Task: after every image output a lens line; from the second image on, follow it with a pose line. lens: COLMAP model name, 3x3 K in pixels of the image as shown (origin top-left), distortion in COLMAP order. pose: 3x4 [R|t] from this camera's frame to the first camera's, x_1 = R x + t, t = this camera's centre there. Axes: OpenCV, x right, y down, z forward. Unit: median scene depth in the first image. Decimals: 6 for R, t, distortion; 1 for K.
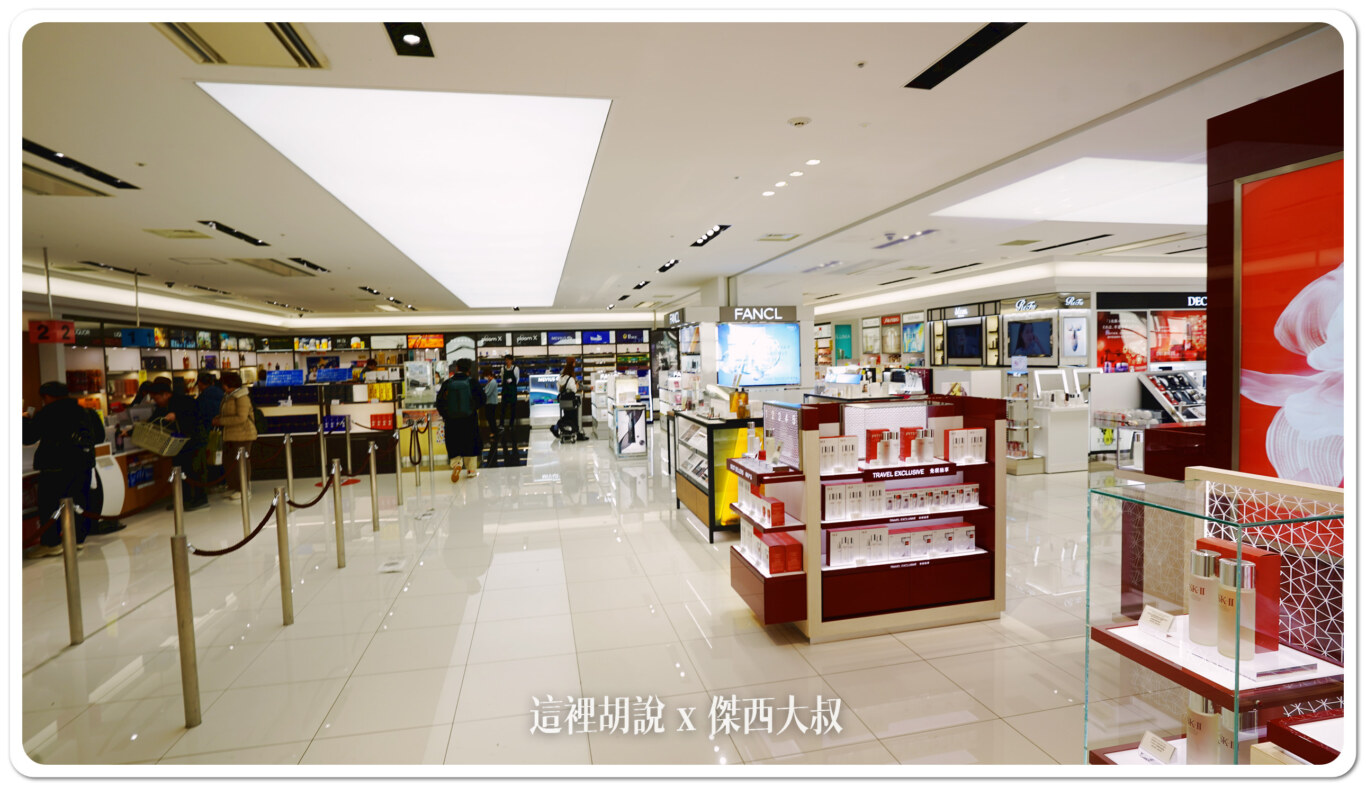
lens RADIAL K [[663.0, 0, 685.5], [0, 663.0, 395.7], [0, 0, 1]] dist [-0.023668, -0.000164]
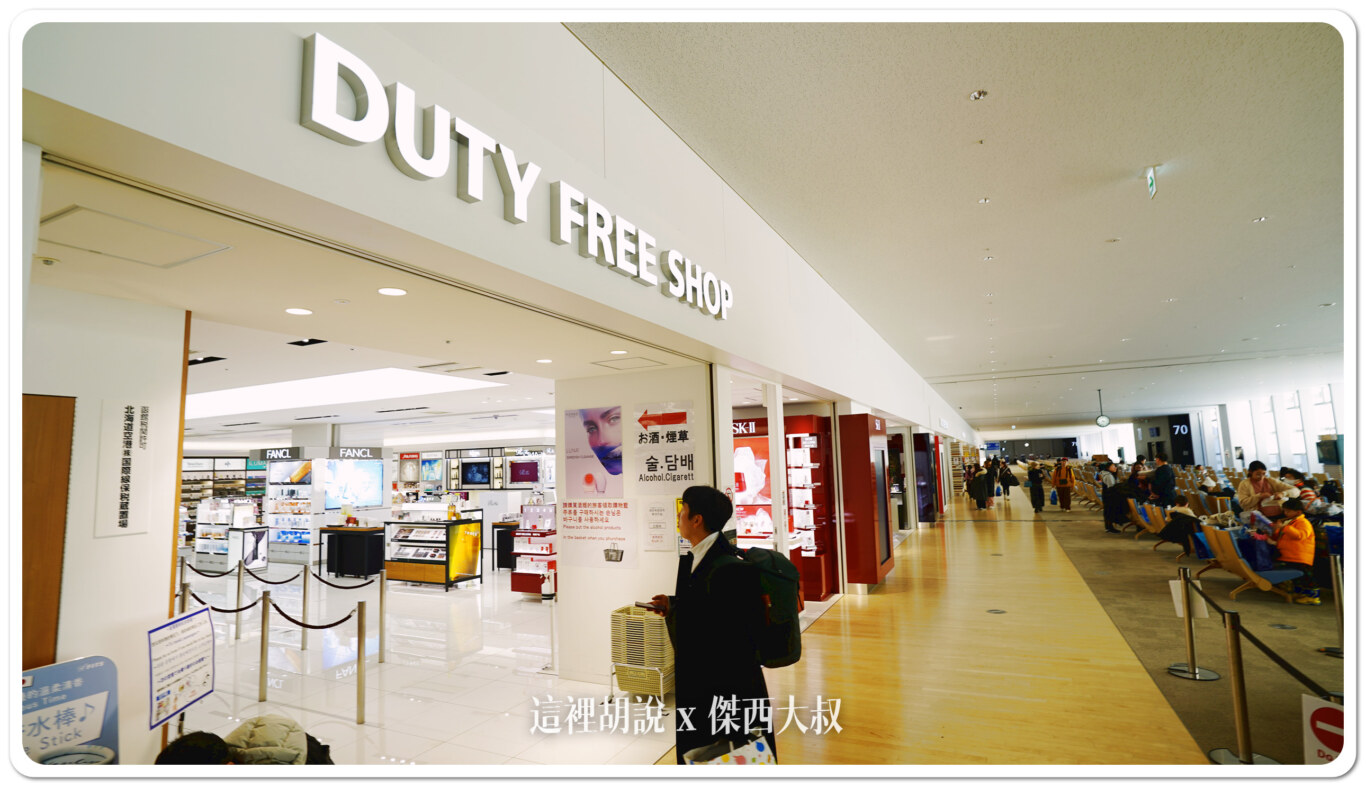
lens RADIAL K [[663.0, 0, 682.1], [0, 663.0, 395.9], [0, 0, 1]] dist [-0.023668, -0.000164]
pose [[0.621252, 0.090082, 0.778416, -0.489862], [0.058664, 0.985236, -0.160835, 0.014048], [-0.781412, 0.145584, 0.606795, -0.310523]]
